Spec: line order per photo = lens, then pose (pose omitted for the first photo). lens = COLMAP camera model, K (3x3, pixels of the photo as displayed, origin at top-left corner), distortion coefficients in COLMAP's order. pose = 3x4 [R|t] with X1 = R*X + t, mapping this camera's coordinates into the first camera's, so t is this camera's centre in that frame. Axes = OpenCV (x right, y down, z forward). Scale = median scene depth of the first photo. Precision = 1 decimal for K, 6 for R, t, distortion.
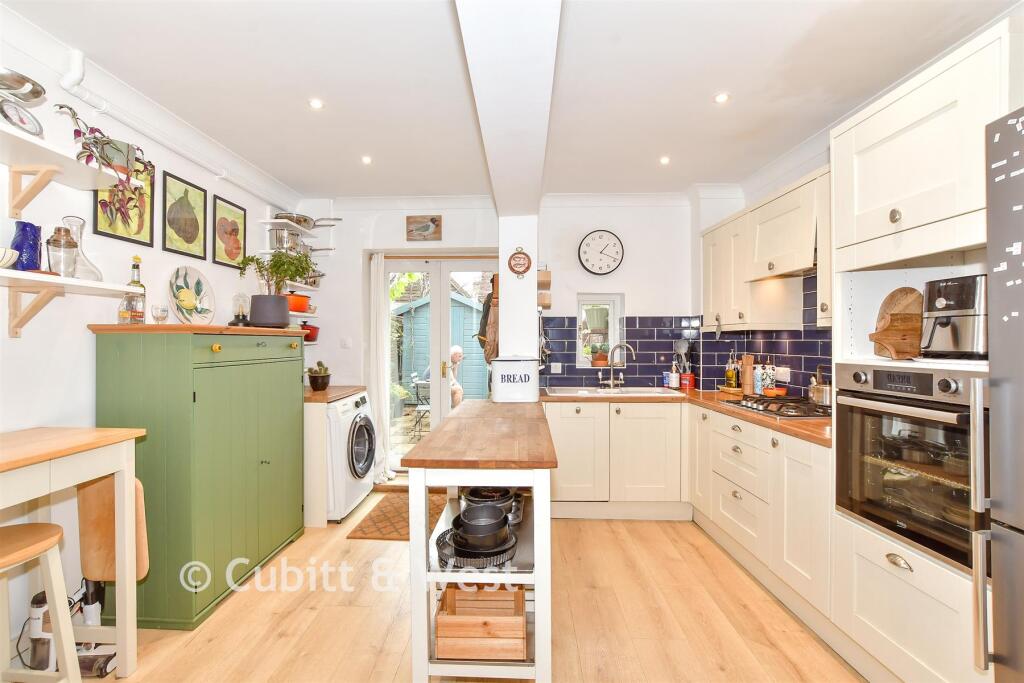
lens RADIAL K [[447.0, 0, 488.6], [0, 447.0, 340.7], [0, 0, 1]] dist [-0.000693, 0.000401]
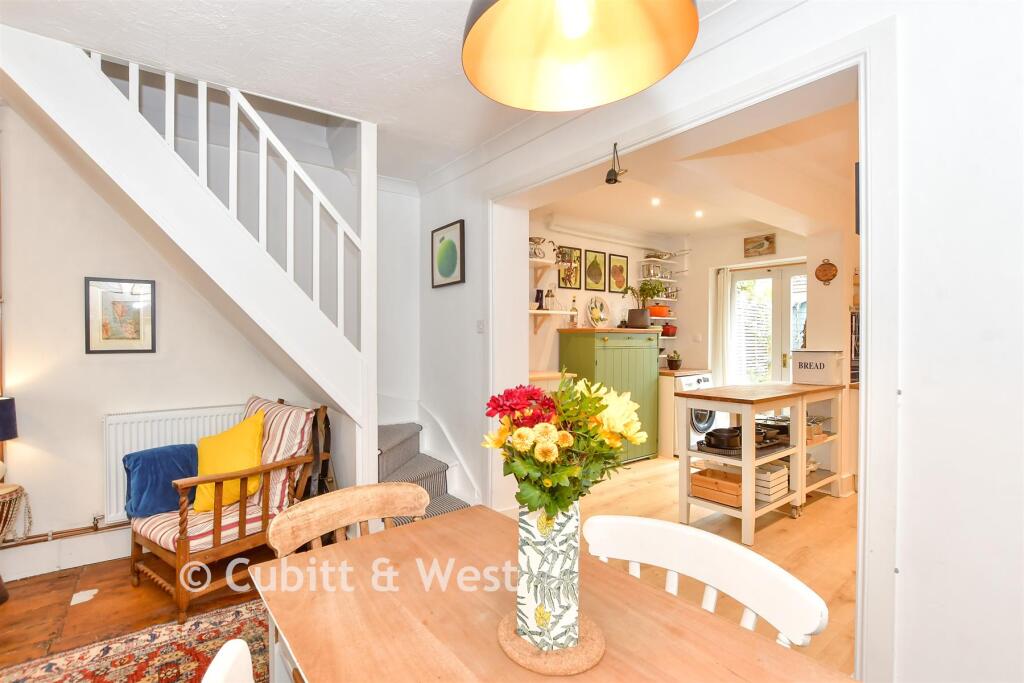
lens RADIAL K [[460.1, 0, 484.9], [0, 460.1, 339.9], [0, 0, 1]] dist [-0.019214, 0.000372]
pose [[0.645693, 0.005293, -0.763578, 0.430821], [-0.001287, 0.999982, 0.005843, 0.004553], [0.763596, -0.002790, 0.645689, -0.520594]]
